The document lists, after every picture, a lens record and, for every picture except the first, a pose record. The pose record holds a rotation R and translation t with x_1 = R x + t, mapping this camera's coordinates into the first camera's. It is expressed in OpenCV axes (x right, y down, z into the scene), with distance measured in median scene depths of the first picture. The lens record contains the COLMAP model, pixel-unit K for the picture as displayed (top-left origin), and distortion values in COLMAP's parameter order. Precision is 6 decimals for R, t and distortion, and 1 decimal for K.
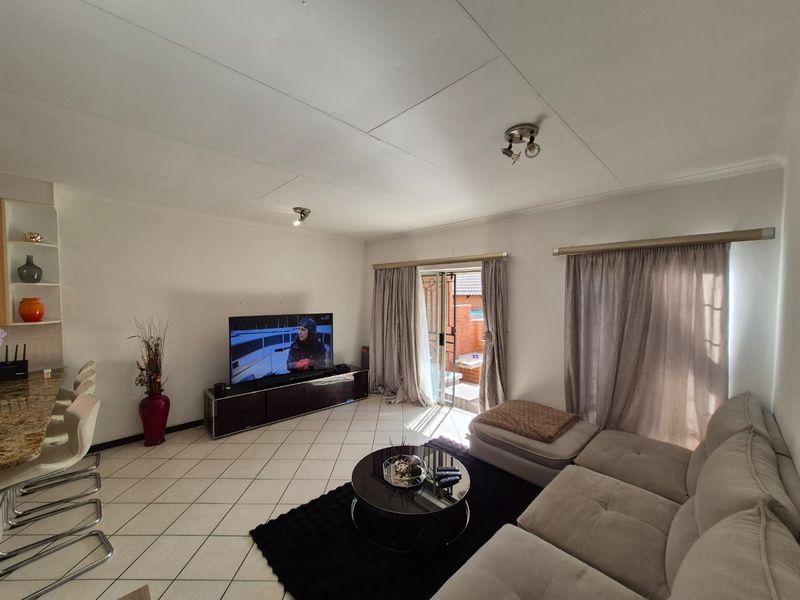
lens RADIAL K [[312.4, 0, 398.8], [0, 312.4, 307.3], [0, 0, 1]] dist [0.003391, 0.000098]
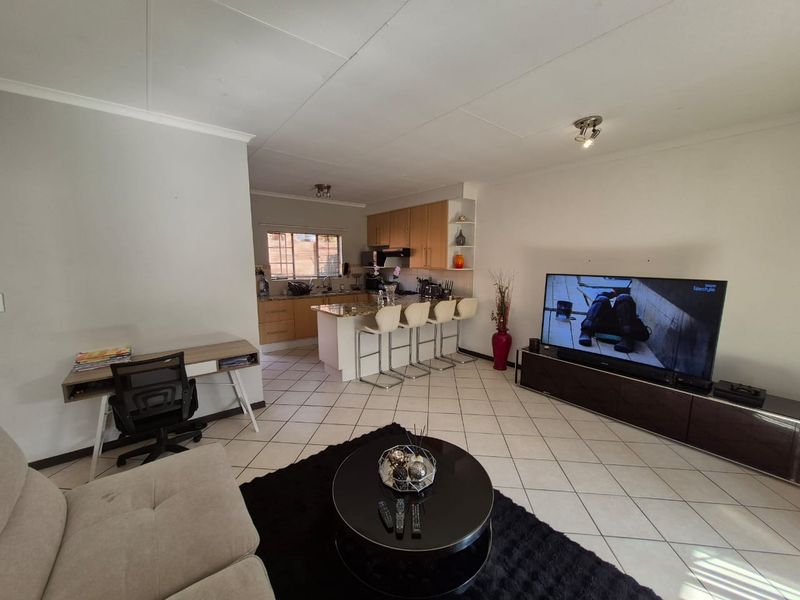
lens RADIAL K [[312.4, 0, 398.8], [0, 312.4, 307.3], [0, 0, 1]] dist [0.003391, 0.000098]
pose [[-0.100002, 0.143350, -0.984607, 0.564932], [-0.045461, 0.987876, 0.148443, 0.014369], [0.993948, 0.059606, -0.092273, 0.797411]]
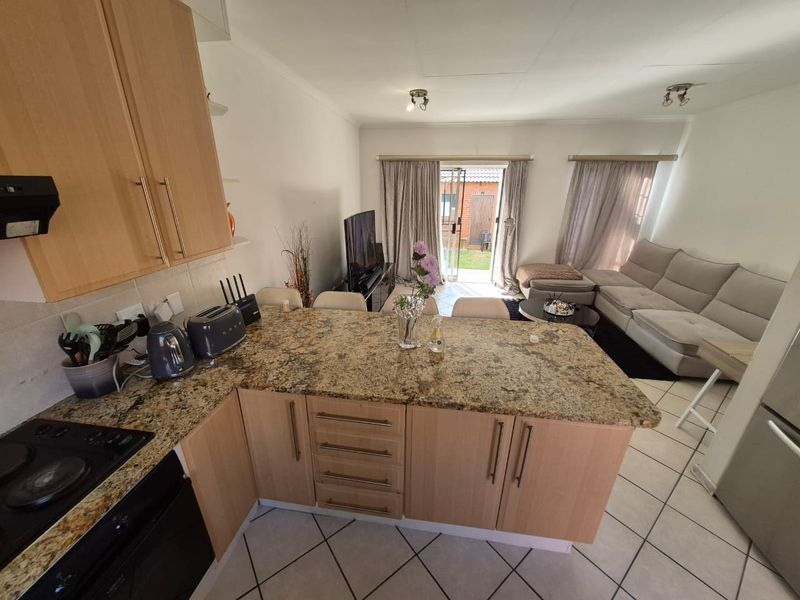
lens RADIAL K [[315.2, 0, 398.8], [0, 315.2, 303.3], [0, 0, 1]] dist [0.005515, 0.000415]
pose [[0.790899, -0.214459, 0.573138, -1.205633], [0.021960, 0.945924, 0.323645, -0.034177], [-0.611553, -0.243385, 0.752839, 0.228220]]
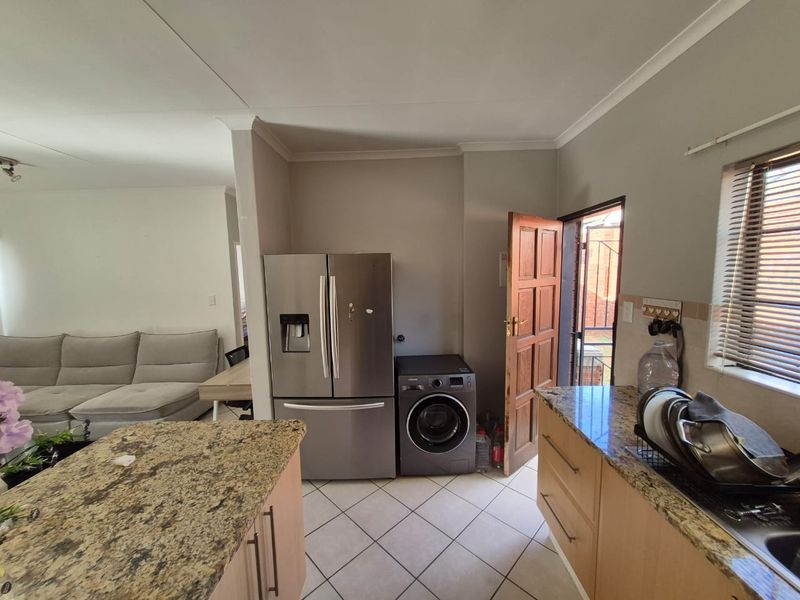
lens RADIAL K [[315.2, 0, 398.8], [0, 315.2, 303.3], [0, 0, 1]] dist [0.005515, 0.000415]
pose [[-0.705739, -0.065711, 0.705418, -1.202532], [0.052207, 0.988159, 0.144280, -0.014626], [-0.706546, 0.138652, -0.693951, 0.500511]]
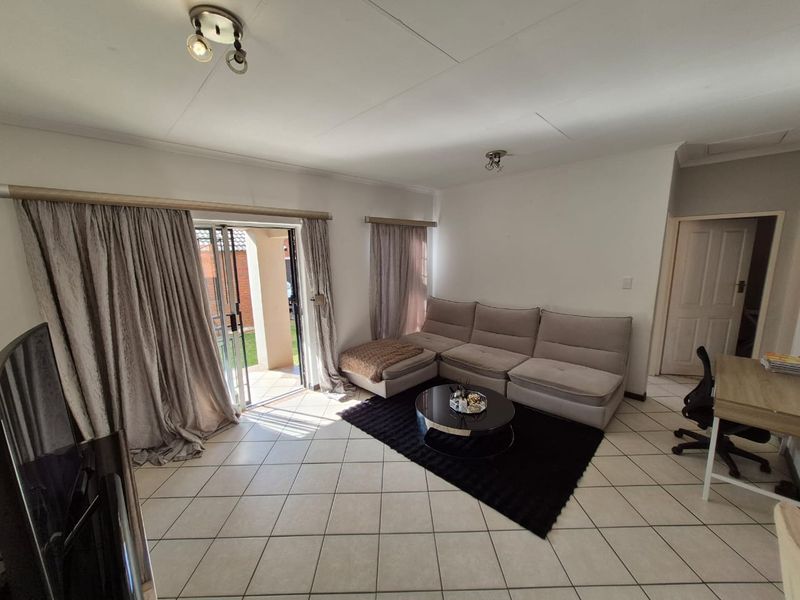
lens RADIAL K [[315.2, 0, 398.8], [0, 315.2, 303.3], [0, 0, 1]] dist [0.005515, 0.000415]
pose [[-0.017536, -0.167313, 0.985748, -0.862086], [0.066248, 0.983538, 0.168117, -0.053715], [-0.997649, 0.068252, -0.006164, 0.967694]]
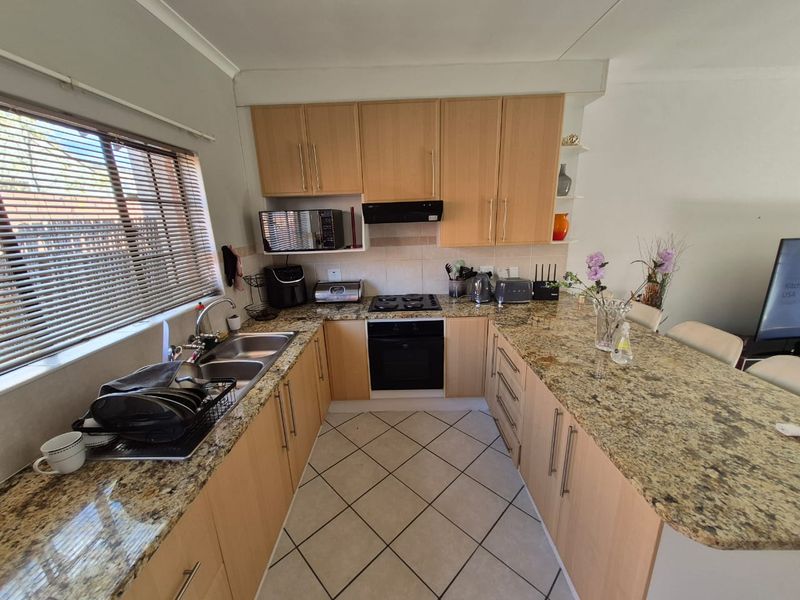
lens RADIAL K [[313.7, 0, 399.1], [0, 313.7, 301.2], [0, 0, 1]] dist [-0.000915, -0.000095]
pose [[0.712005, 0.155693, -0.684696, -0.783783], [0.003913, 0.974213, 0.225595, 0.010413], [0.702164, -0.163304, 0.693035, -0.001545]]
